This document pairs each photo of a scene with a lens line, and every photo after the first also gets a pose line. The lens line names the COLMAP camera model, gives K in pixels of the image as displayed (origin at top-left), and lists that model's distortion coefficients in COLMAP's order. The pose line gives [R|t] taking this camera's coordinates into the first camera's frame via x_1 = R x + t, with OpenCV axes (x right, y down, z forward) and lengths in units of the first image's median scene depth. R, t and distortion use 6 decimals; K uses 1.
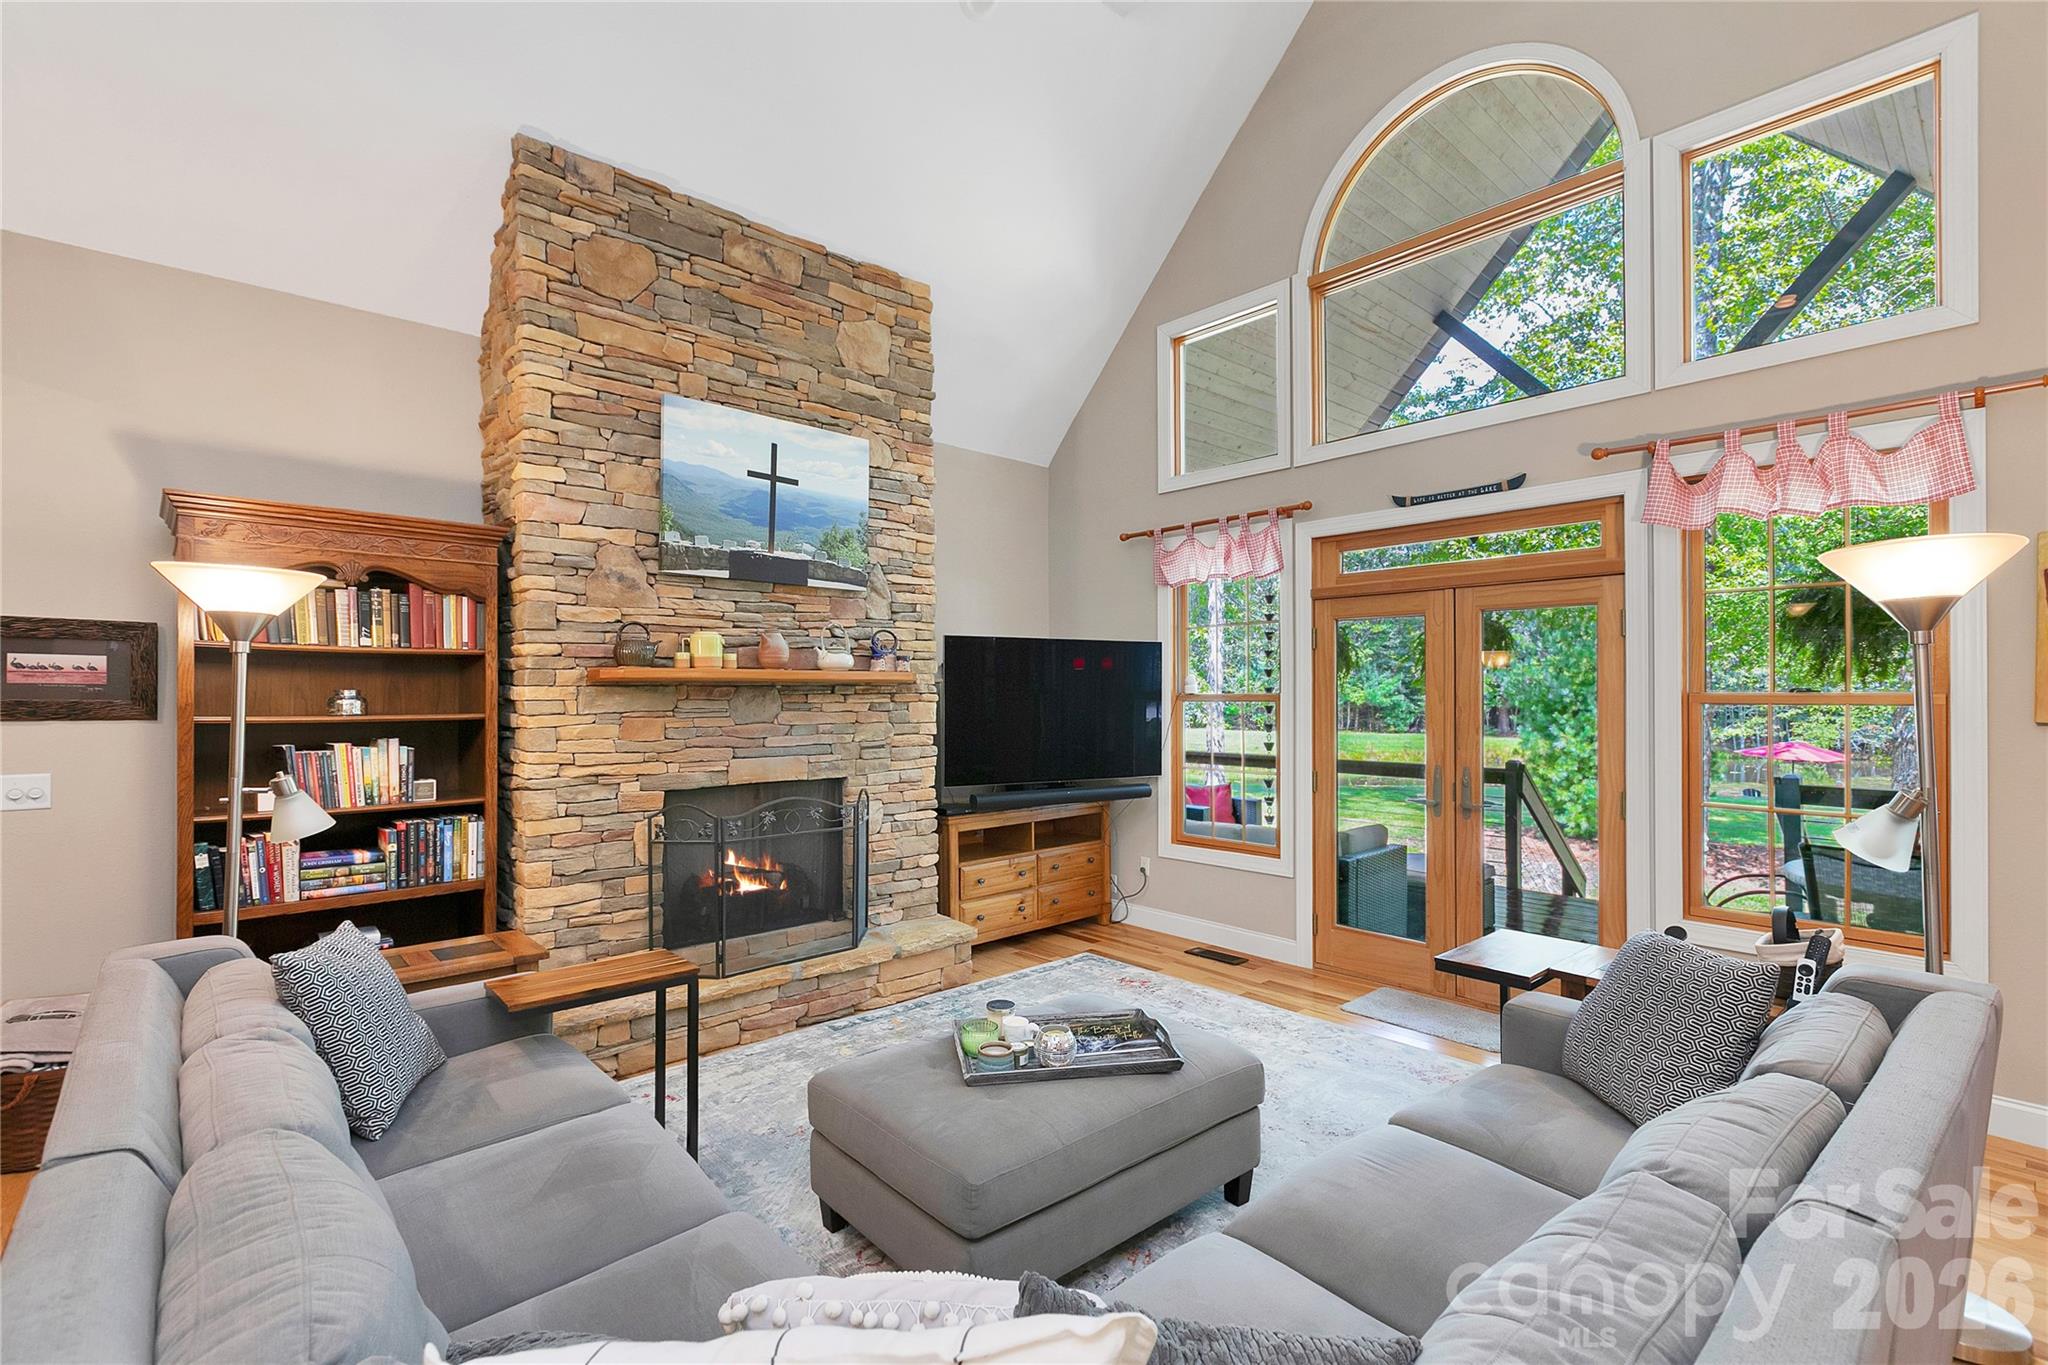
lens RADIAL K [[914.6, 0, 1026.5], [0, 914.6, 692.0], [0, 0, 1]] dist [0.001148, 0.000389]
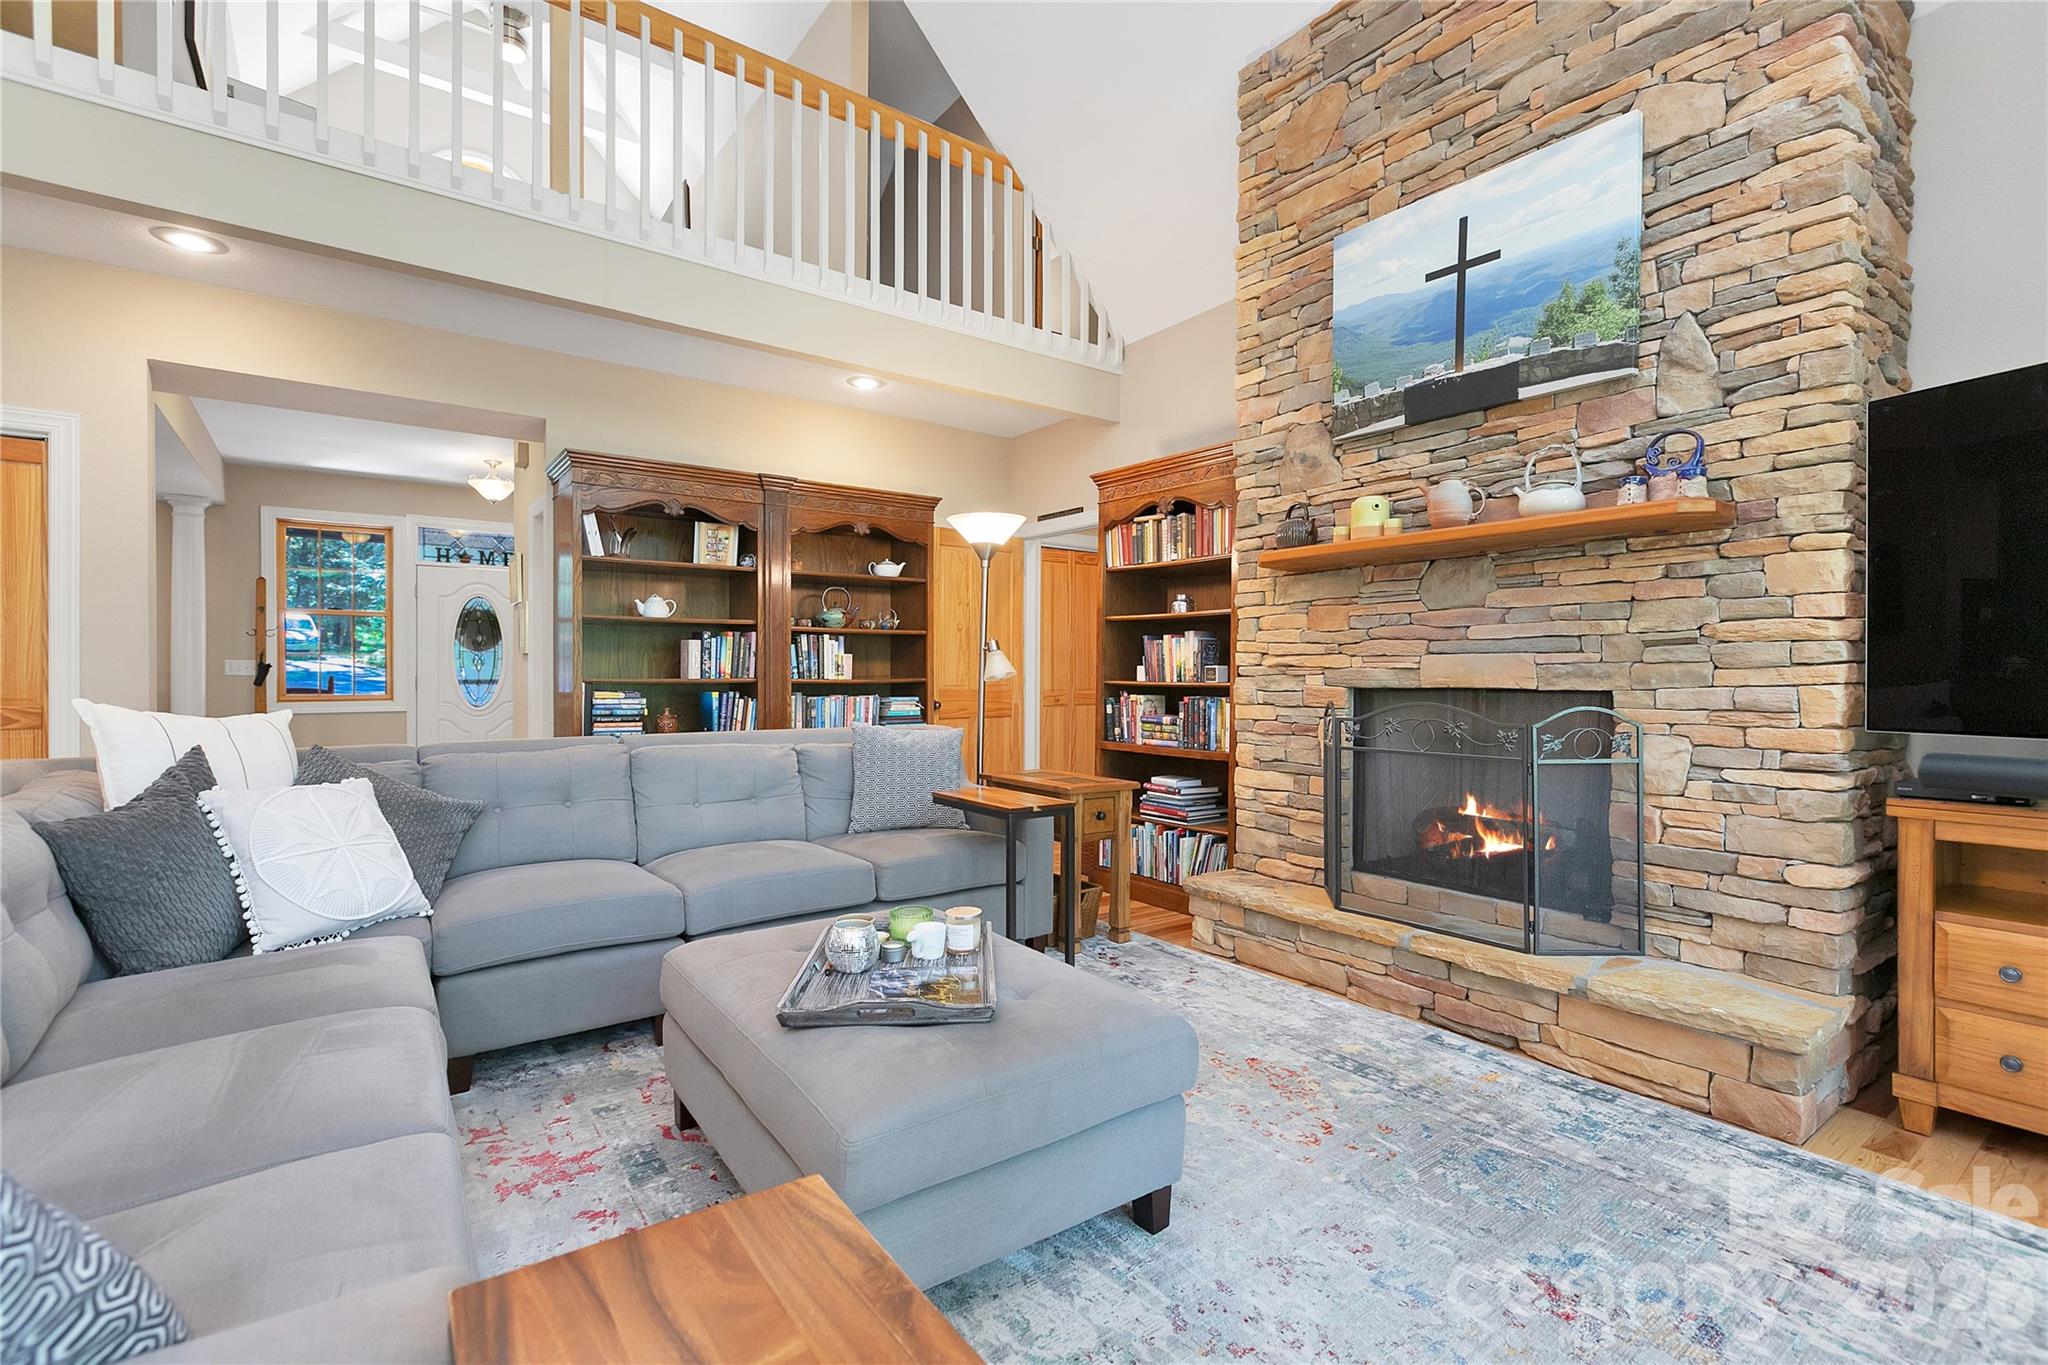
lens RADIAL K [[931.3, 0, 1024.0], [0, 931.3, 682.5], [0, 0, 1]] dist [0.001230, 0.000271]
pose [[-0.104886, 0.012166, -0.994410, 0.508952], [0.000529, 0.999926, 0.012178, 0.088270], [0.994484, 0.000751, -0.104885, 0.751007]]
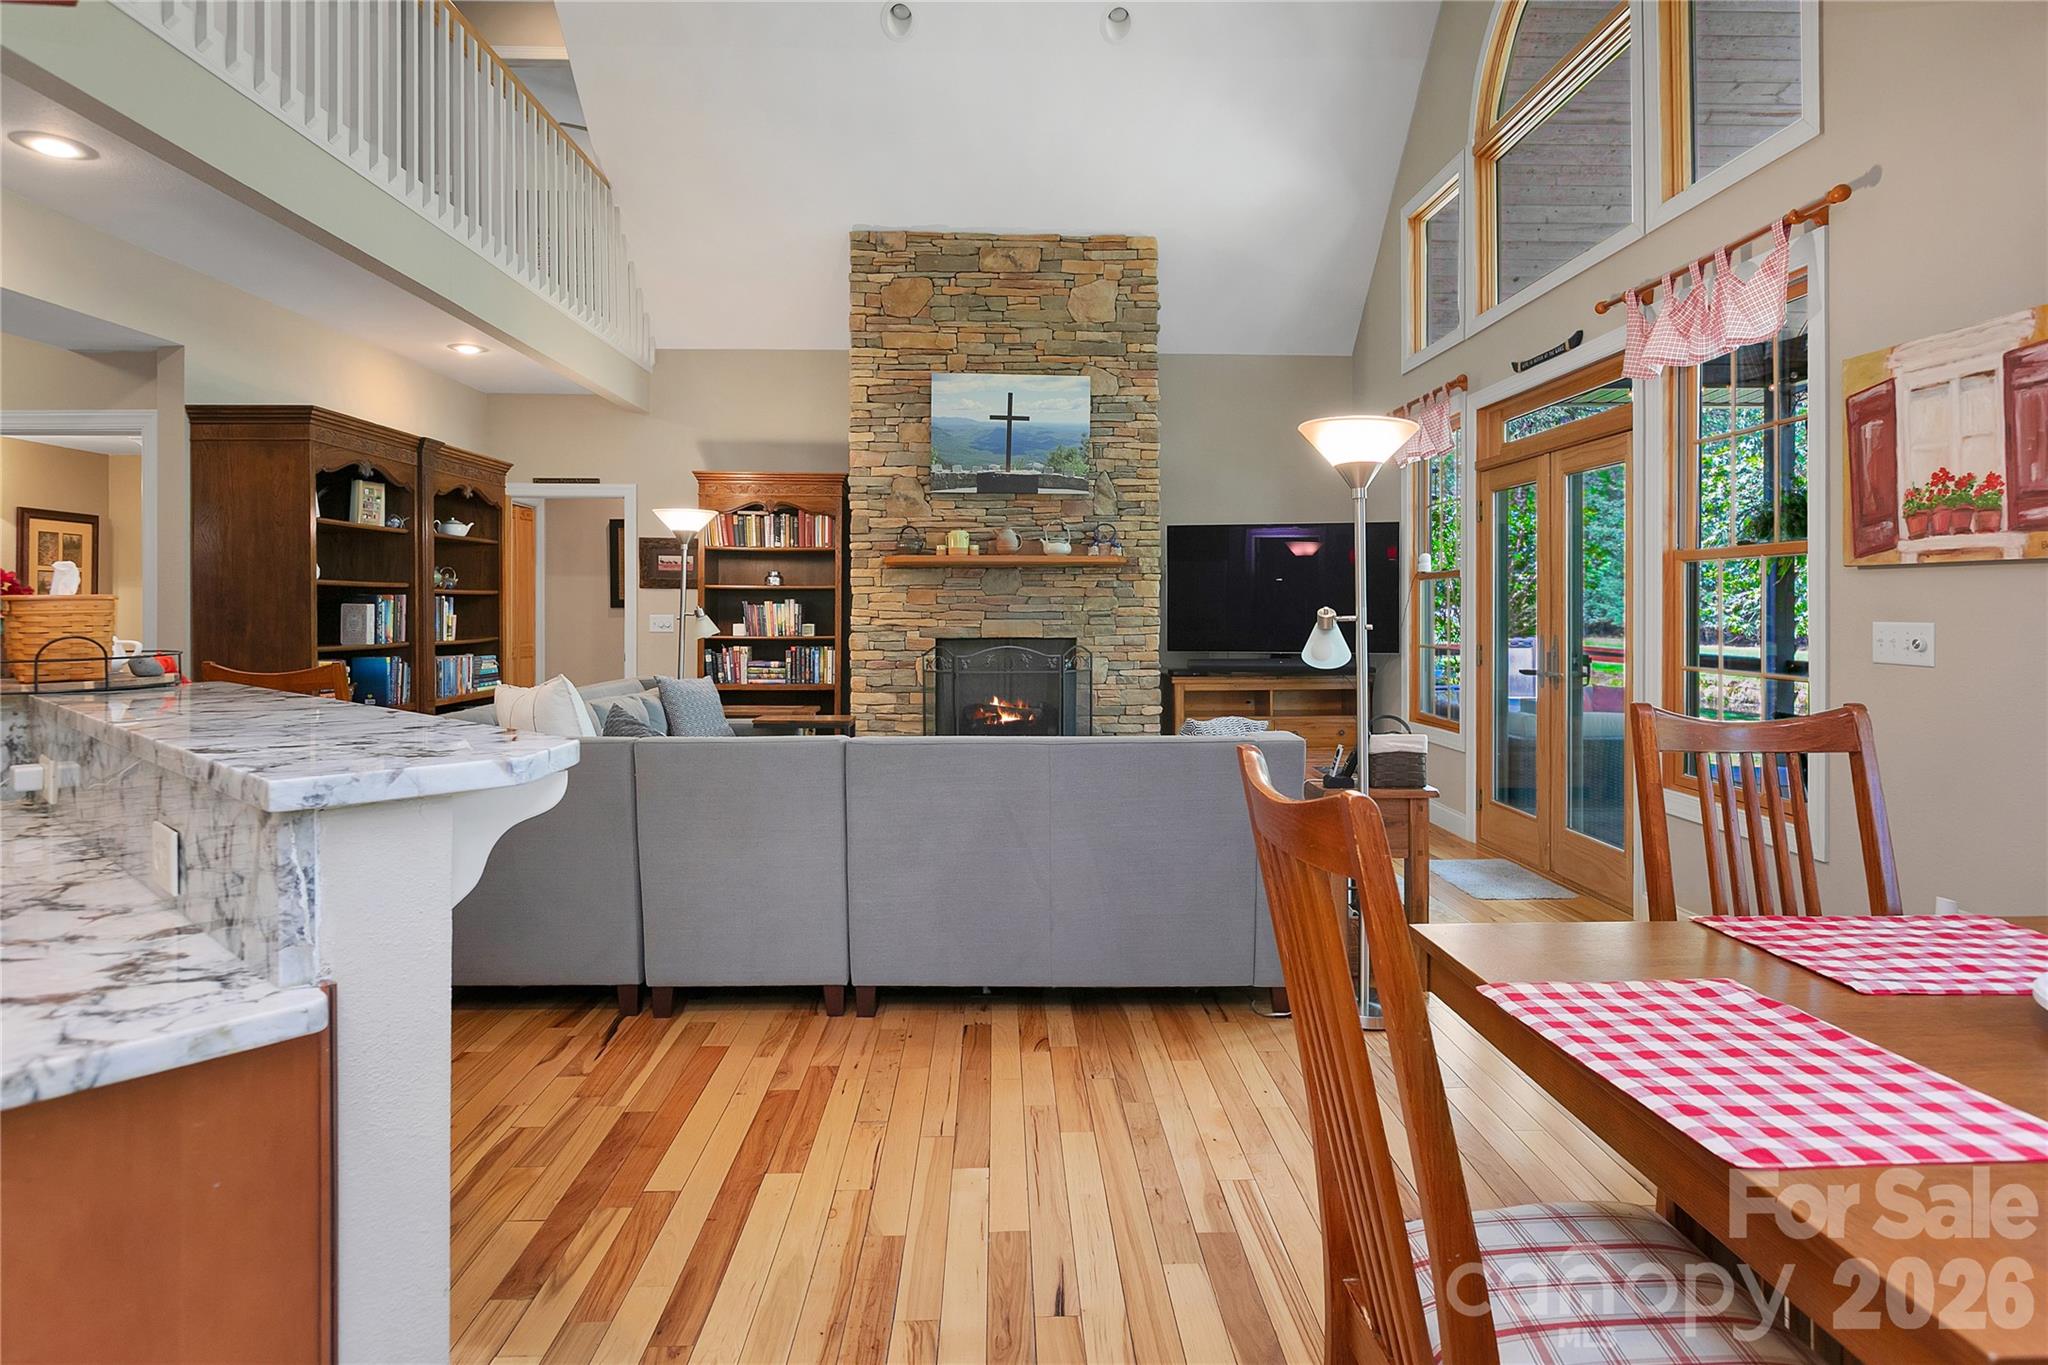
lens RADIAL K [[1108.2, 0, 1039.5], [0, 1108.2, 614.2], [0, 0, 1]] dist [-0.002064, -0.000358]
pose [[0.765750, 0.004447, -0.643123, 0.862388], [-0.000280, 0.999978, 0.006582, 0.054290], [0.643138, -0.004861, 0.765735, -0.267480]]
